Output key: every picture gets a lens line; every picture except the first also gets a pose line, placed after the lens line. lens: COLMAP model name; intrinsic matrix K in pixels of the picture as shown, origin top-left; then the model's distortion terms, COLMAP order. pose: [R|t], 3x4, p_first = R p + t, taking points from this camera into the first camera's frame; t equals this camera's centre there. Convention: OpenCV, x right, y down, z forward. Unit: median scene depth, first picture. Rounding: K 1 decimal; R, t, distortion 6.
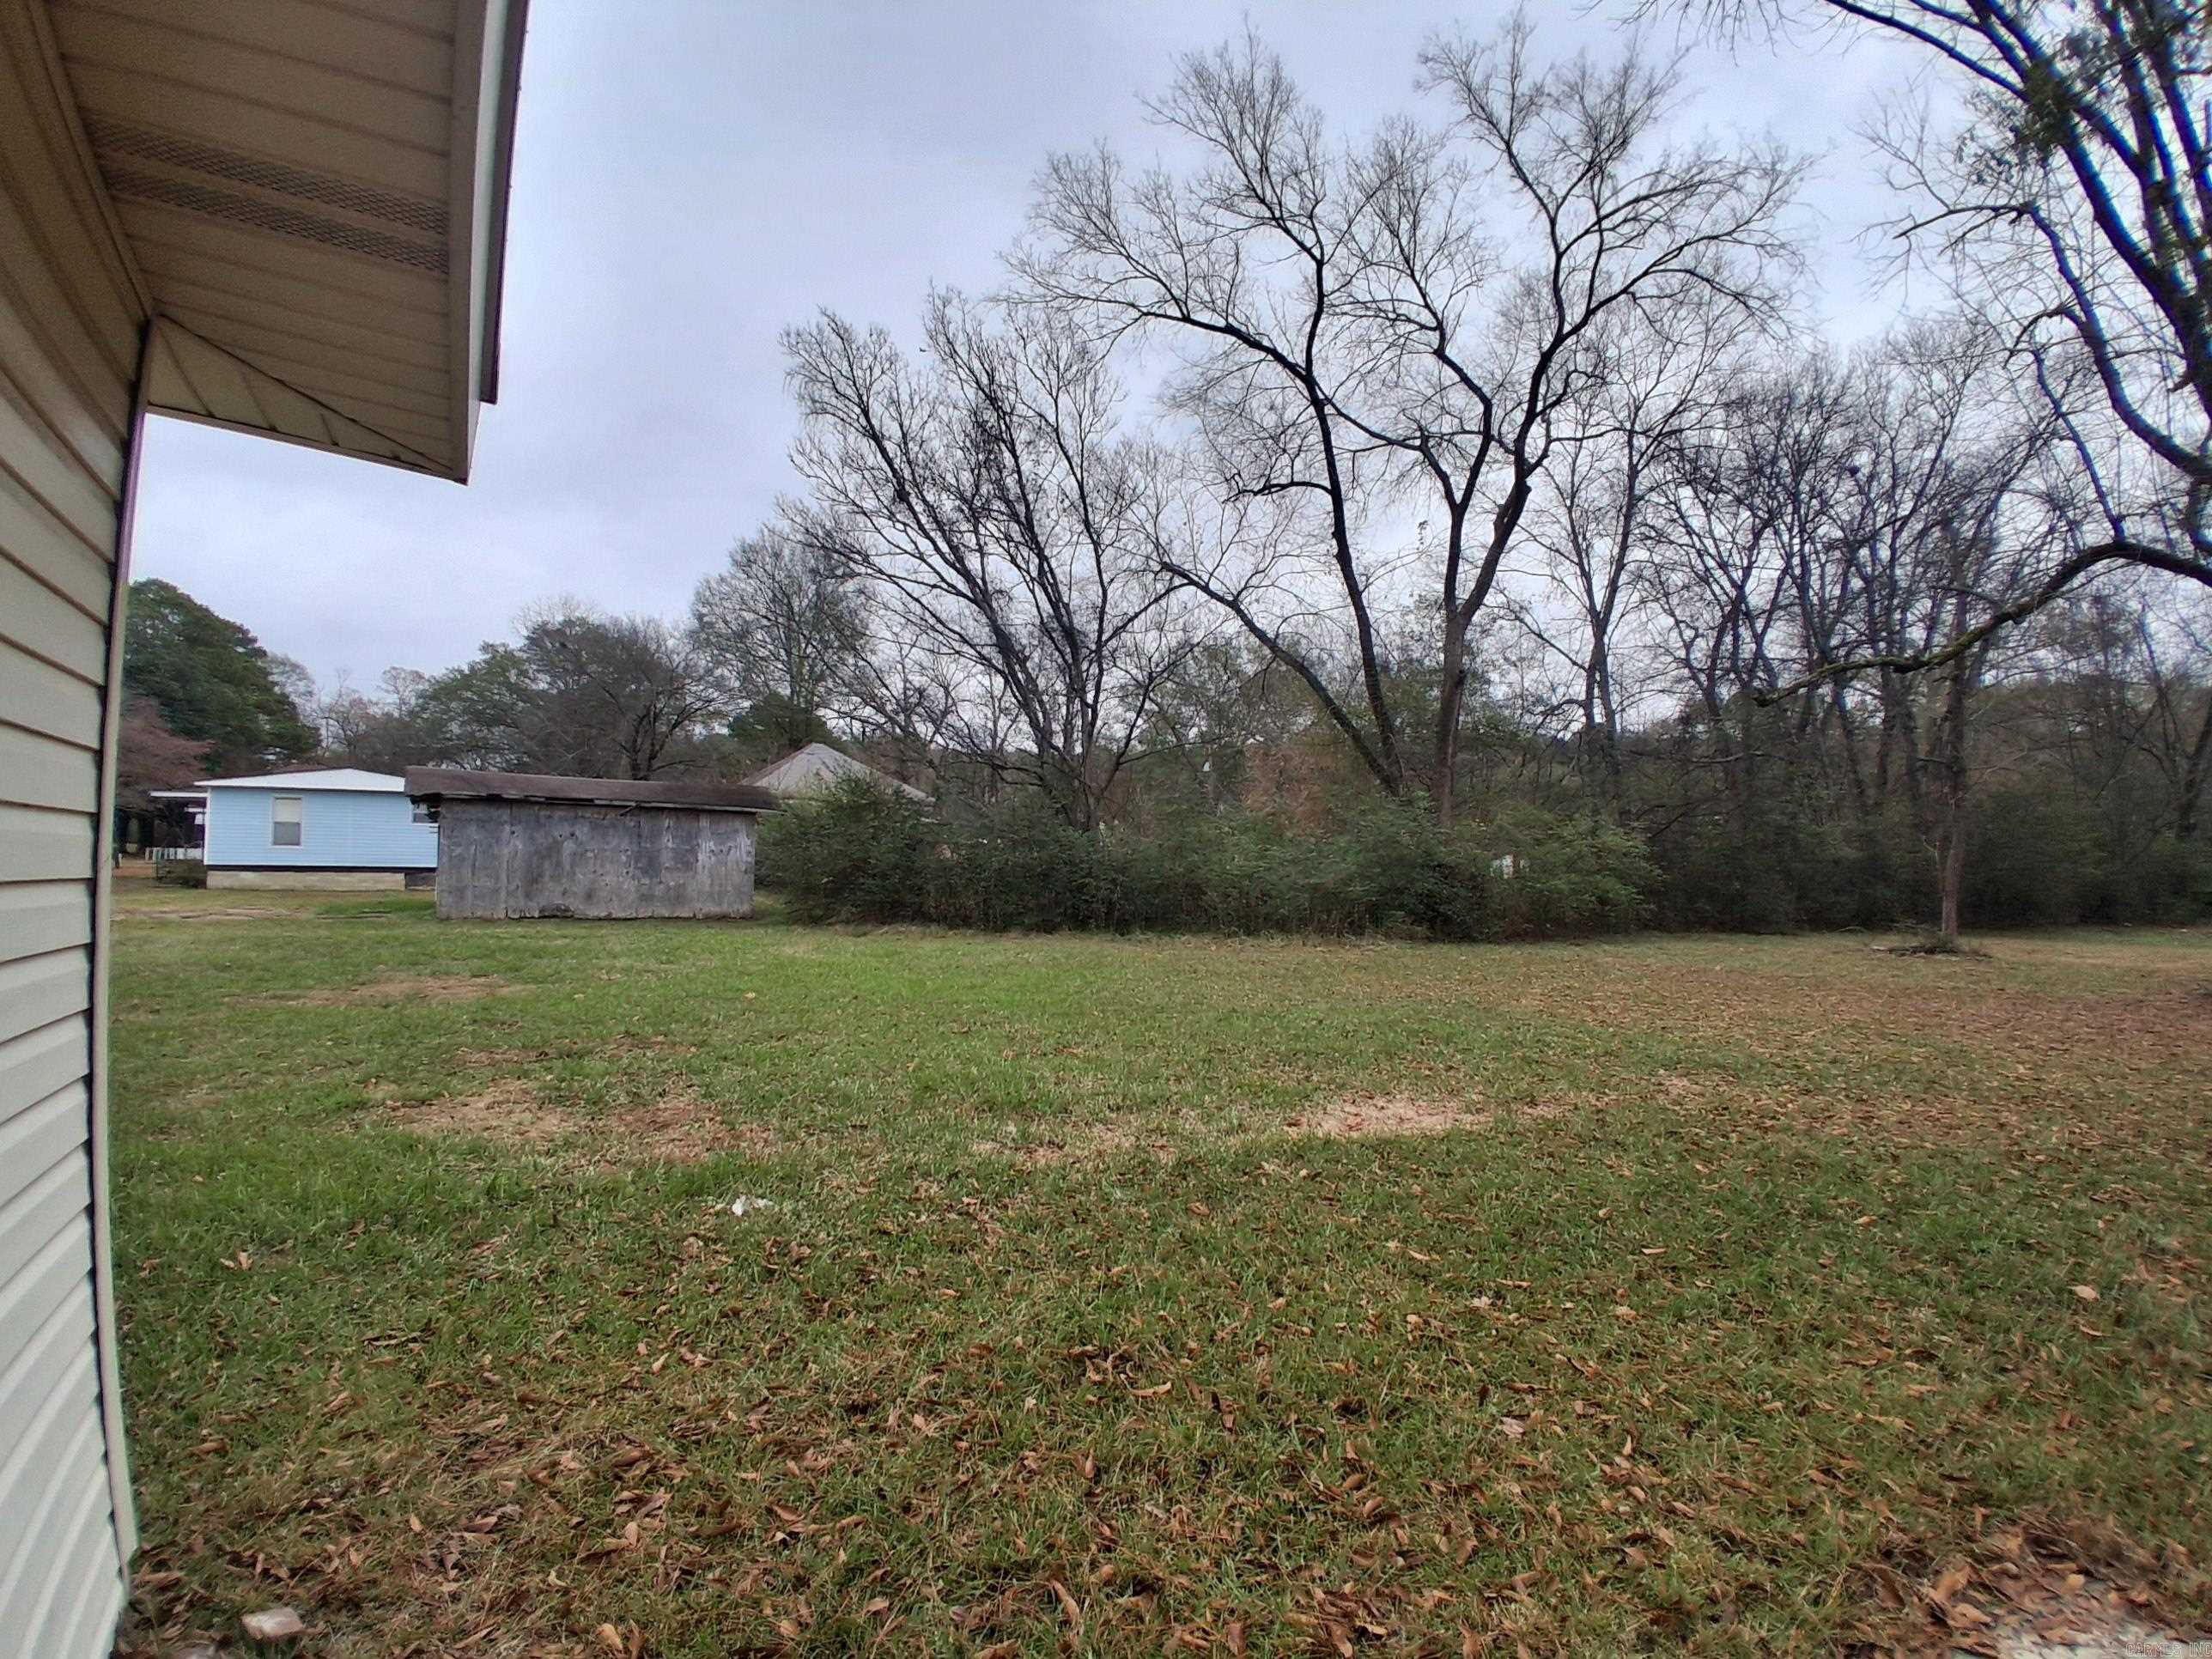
lens RADIAL K [[1098.7, 0, 1111.6], [0, 1098.7, 825.8], [0, 0, 1]] dist [0.006633, -0.050391]
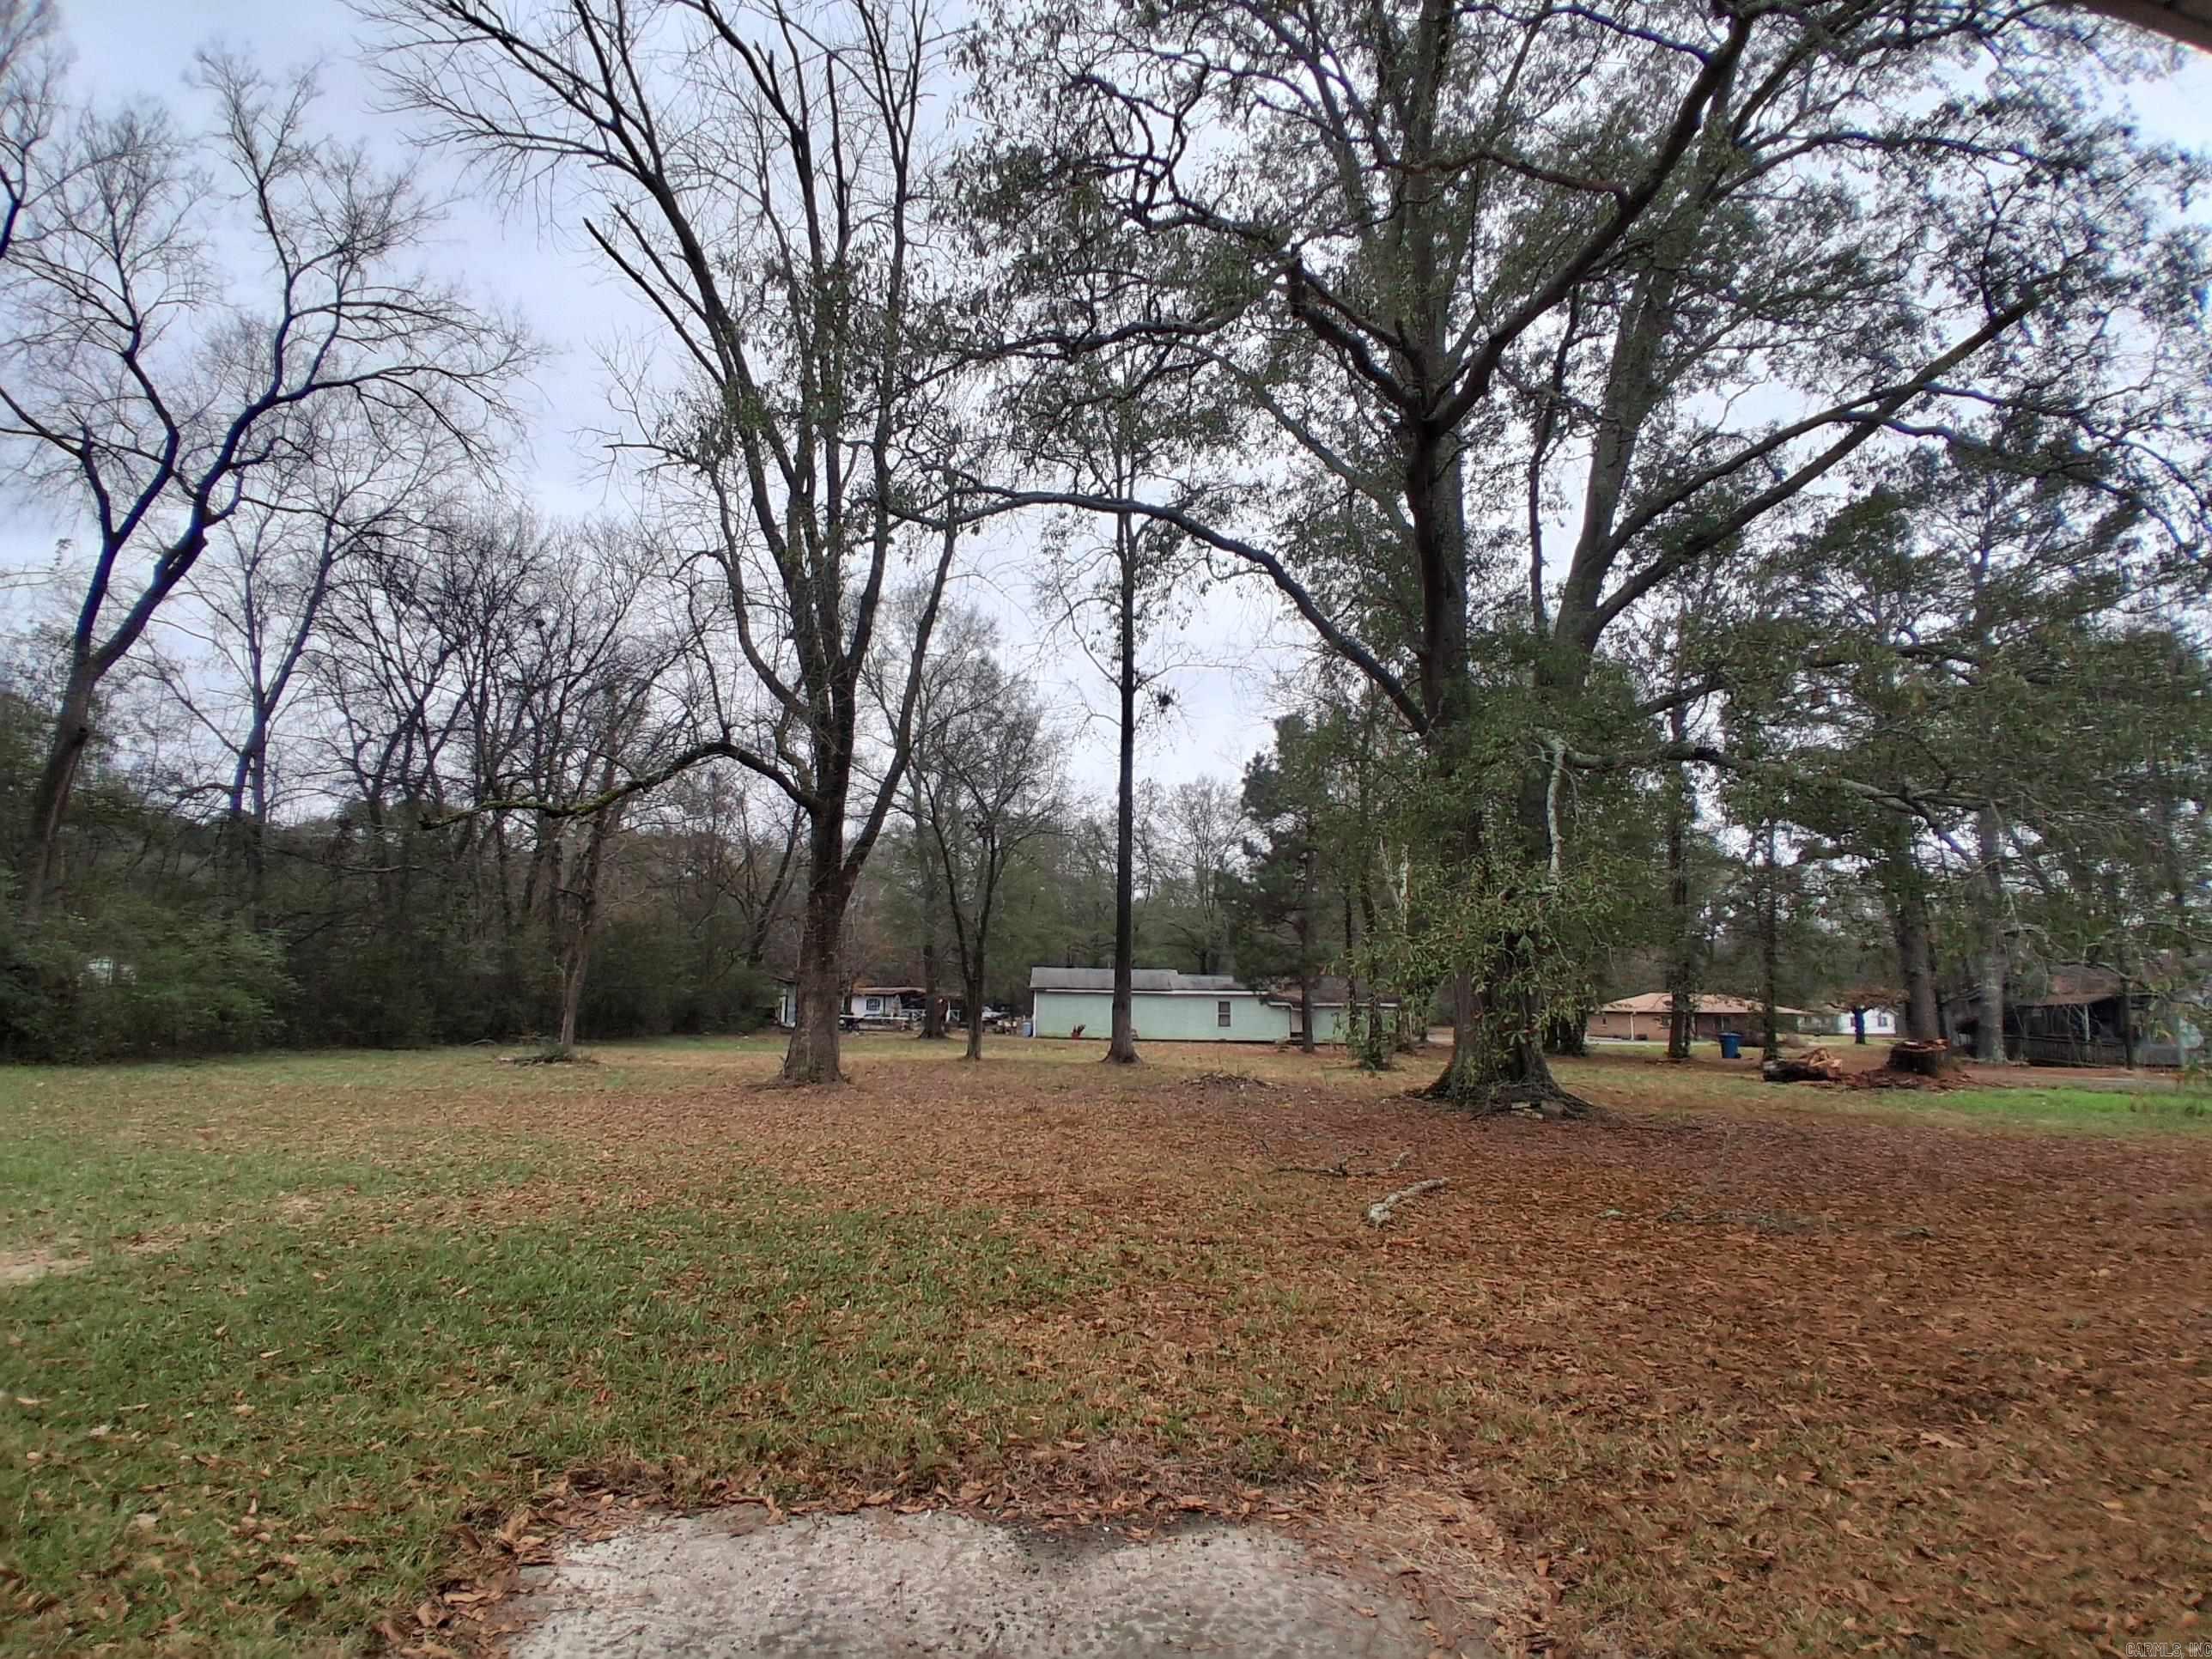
lens RADIAL K [[1105.5, 0, 1106.0], [0, 1105.5, 829.5], [0, 0, 1]] dist [0.000231, -0.045385]
pose [[0.452973, 0.137701, 0.880825, -0.019061], [-0.050242, 0.990372, -0.128989, -0.002918], [-0.890107, 0.014175, 0.455531, -0.031325]]
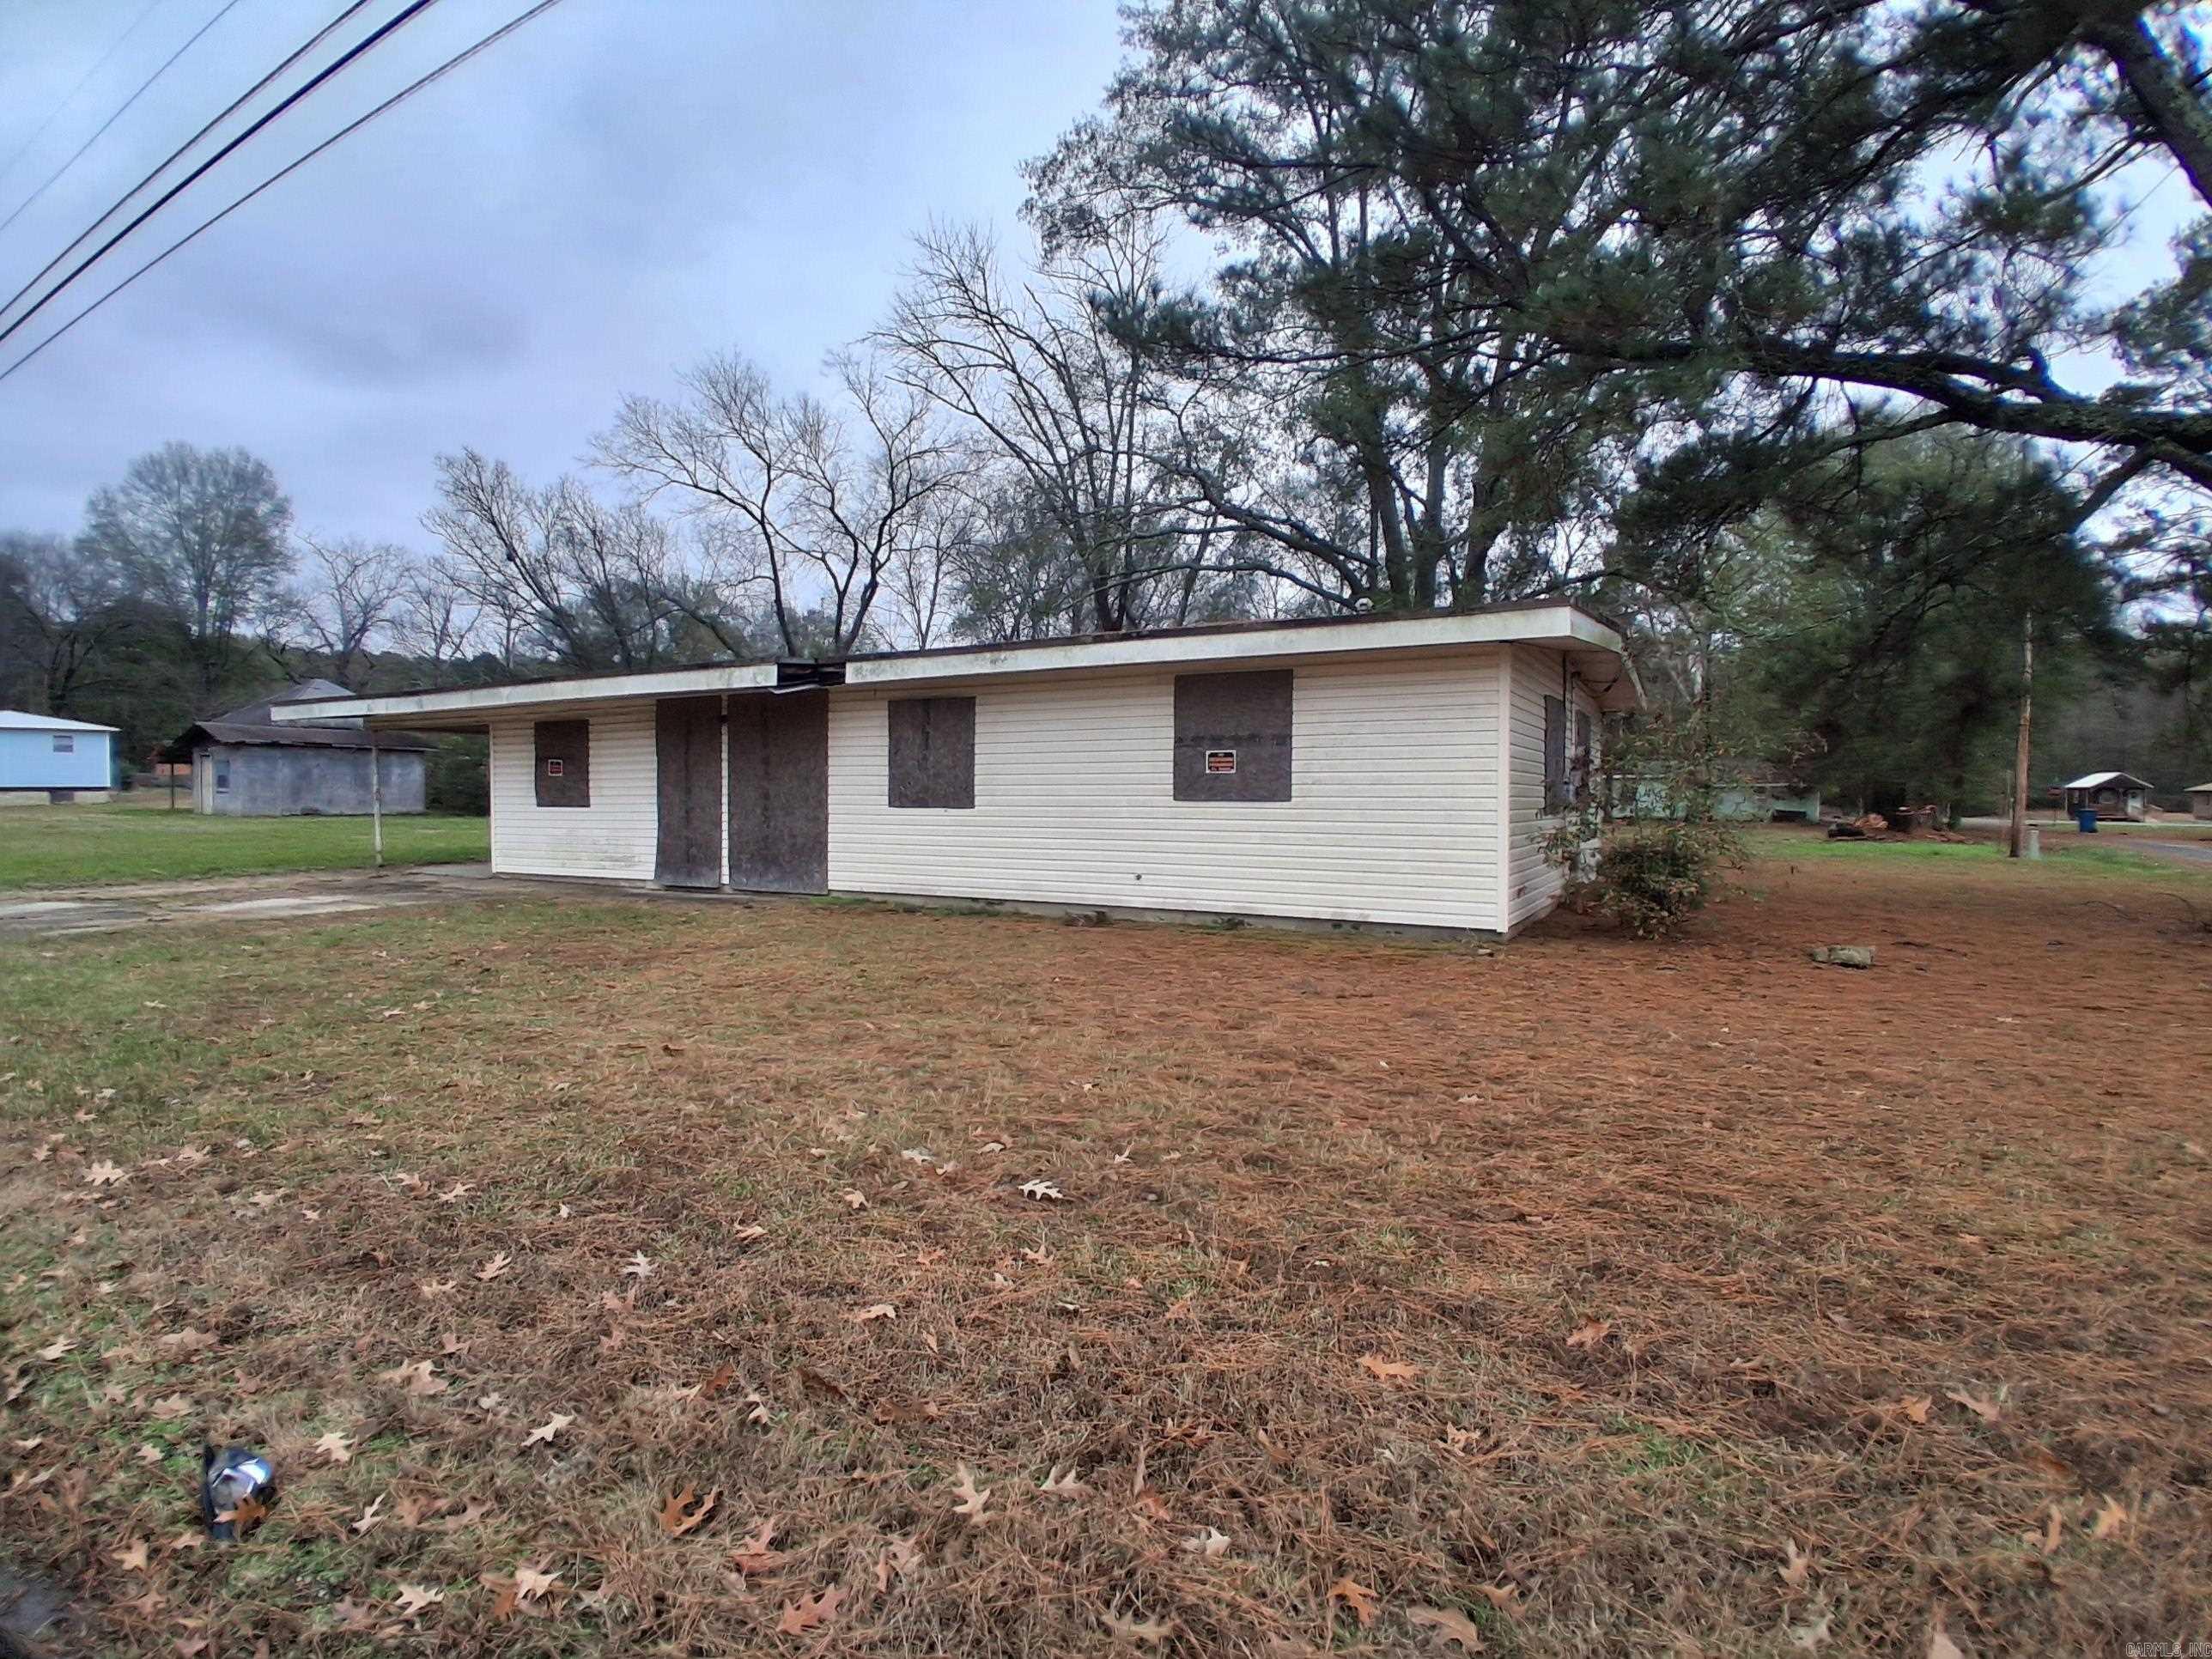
lens RADIAL K [[1098.7, 0, 1111.6], [0, 1098.7, 825.8], [0, 0, 1]] dist [0.006633, -0.050391]
pose [[0.862420, -0.025250, 0.505563, -0.222912], [-0.015862, 0.996916, 0.076850, -0.035287], [-0.505944, -0.074296, 0.859360, -0.795969]]
